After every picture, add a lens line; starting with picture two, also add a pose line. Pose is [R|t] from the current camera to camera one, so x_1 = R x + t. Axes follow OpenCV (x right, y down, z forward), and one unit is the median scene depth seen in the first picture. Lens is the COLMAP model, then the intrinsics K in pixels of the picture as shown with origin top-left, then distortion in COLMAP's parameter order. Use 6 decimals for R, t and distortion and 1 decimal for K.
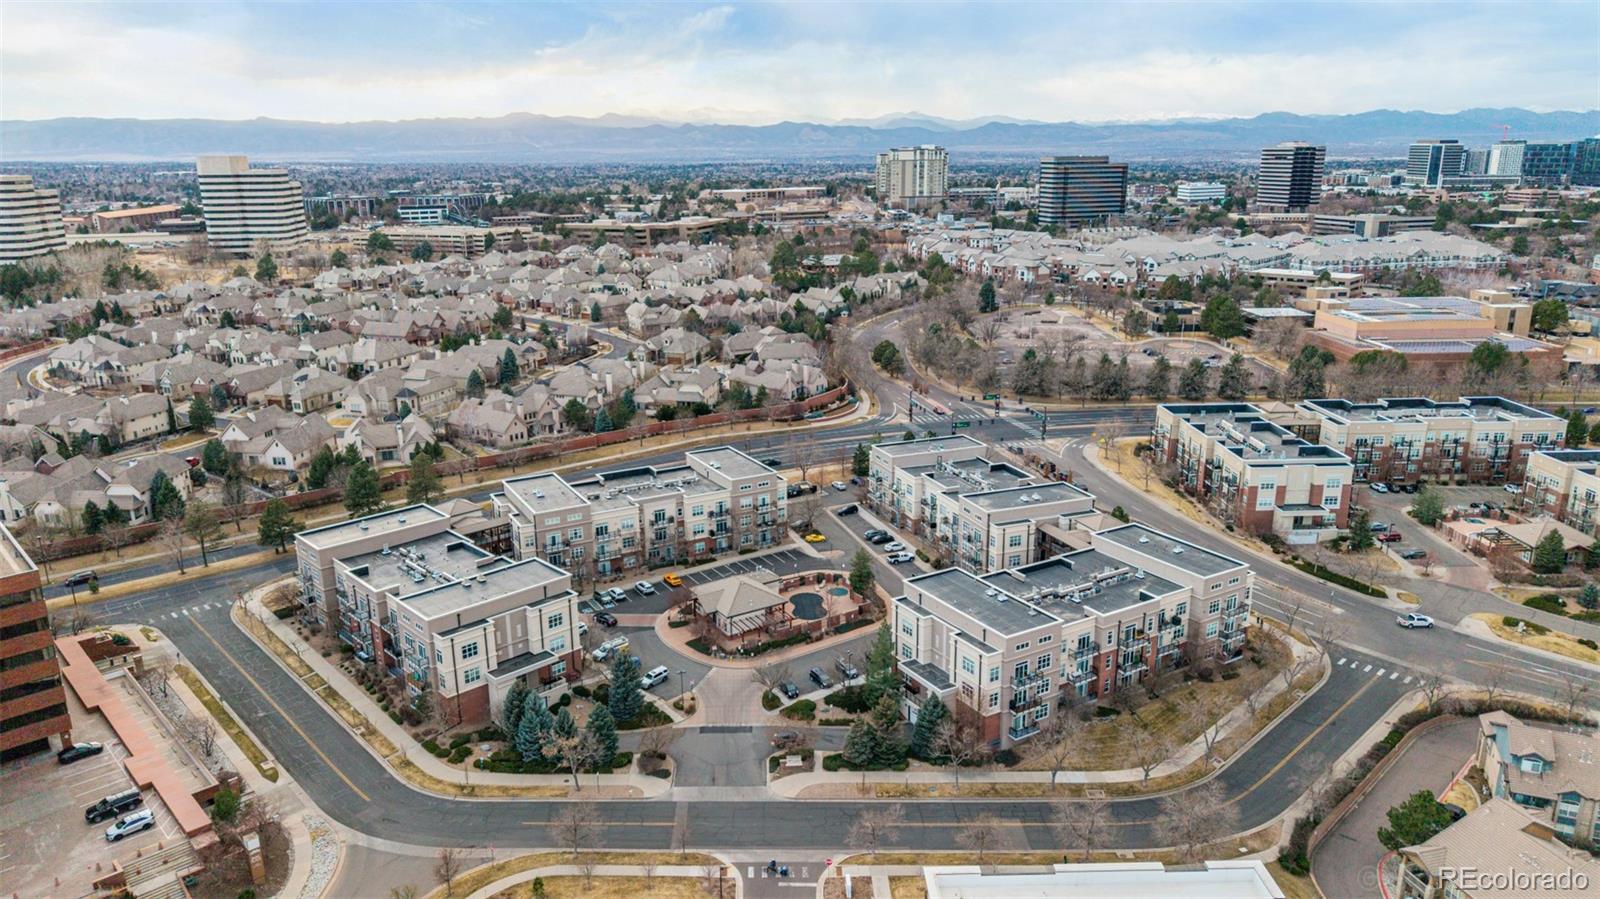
lens RADIAL K [[1064.4, 0, 800.0], [0, 1064.4, 449.5], [0, 0, 1]] dist [0.057932, -0.062619]
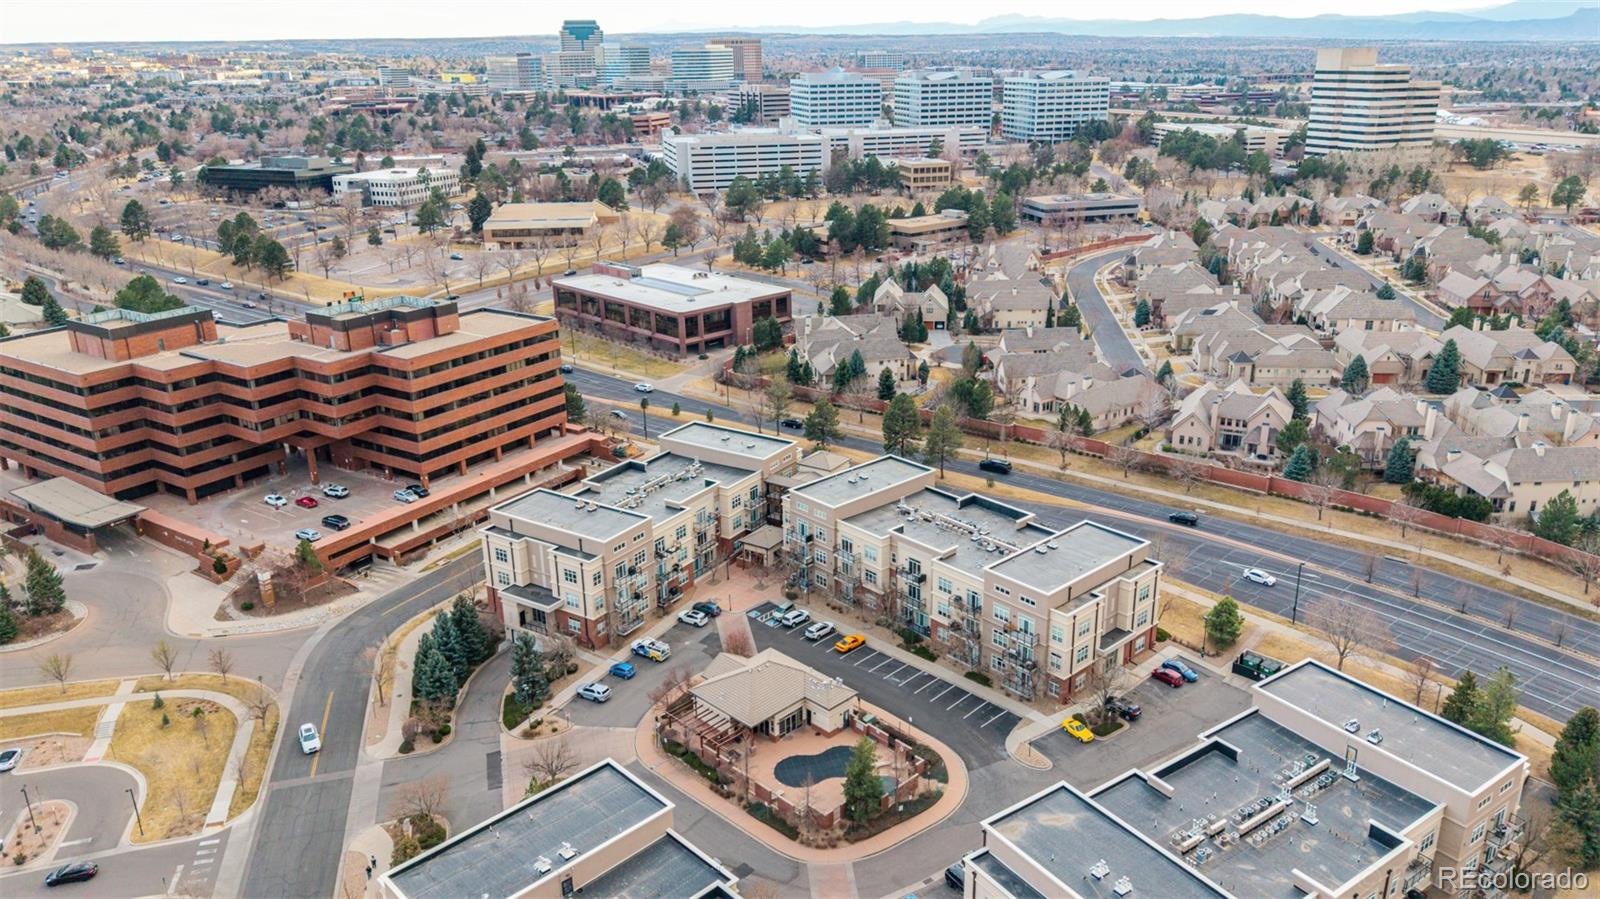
lens RADIAL K [[1099.9, 0, 800.0], [0, 1099.9, 449.5], [0, 0, 1]] dist [0.034871, -0.029310]
pose [[0.238947, 0.340798, -0.909264, 0.516199], [-0.256352, 0.925308, 0.279444, -0.208350], [0.936583, 0.166320, 0.308464, 0.667981]]
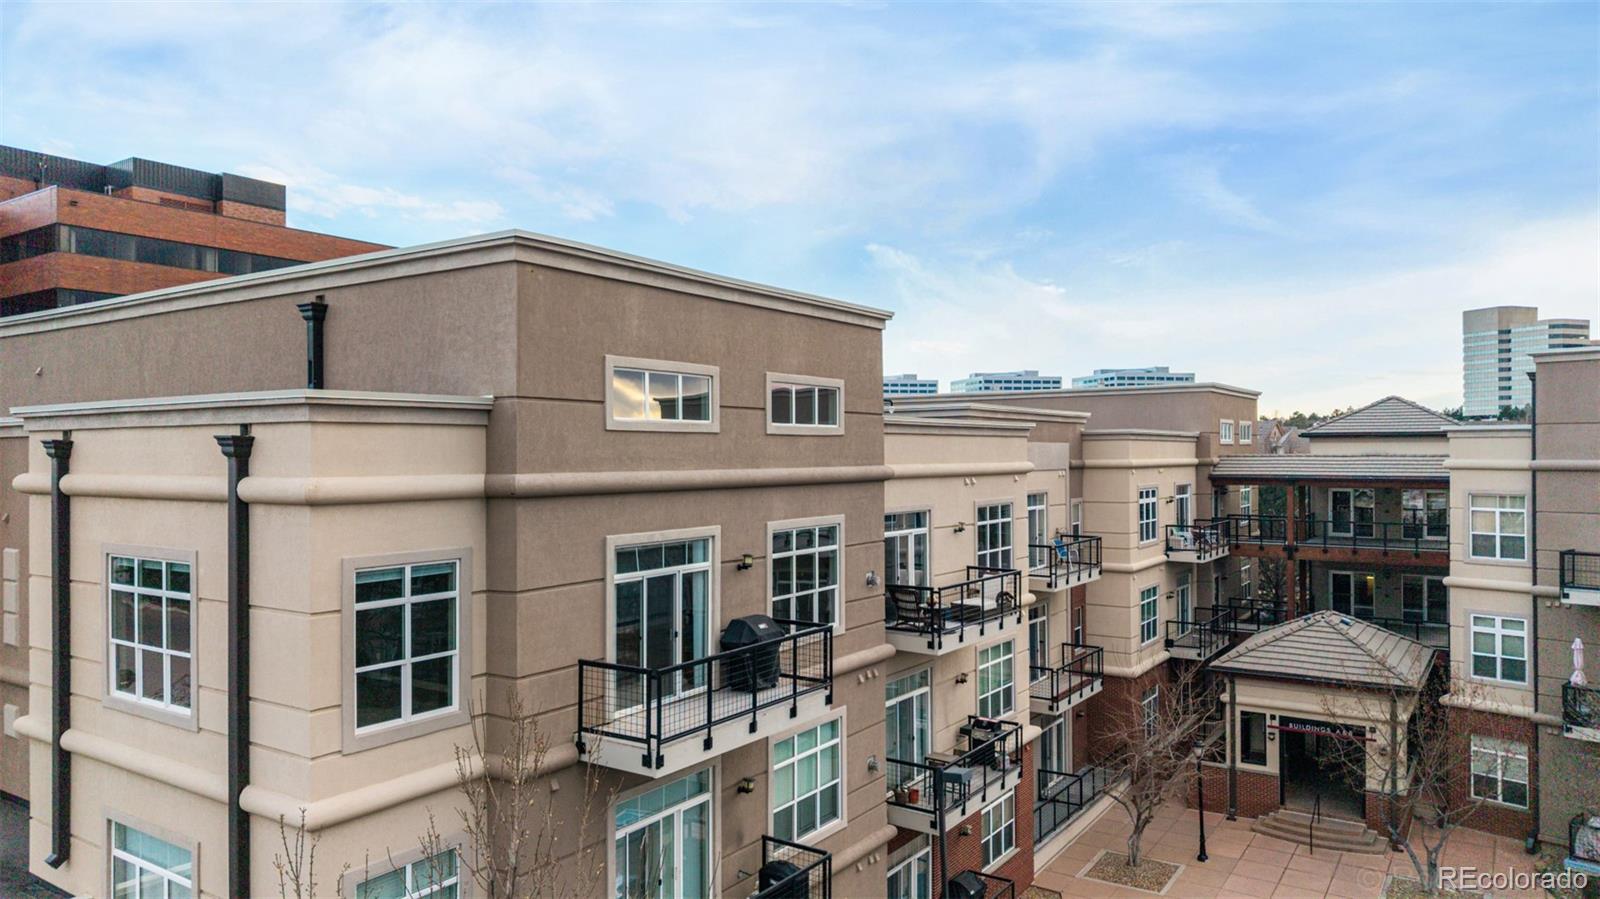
lens RADIAL K [[1064.4, 0, 800.0], [0, 1064.4, 449.5], [0, 0, 1]] dist [0.057932, -0.062619]
pose [[0.221565, 0.002054, -0.975143, -0.098542], [-0.260161, 0.963877, -0.057082, 0.104427], [0.939801, 0.266341, 0.214096, 0.790726]]
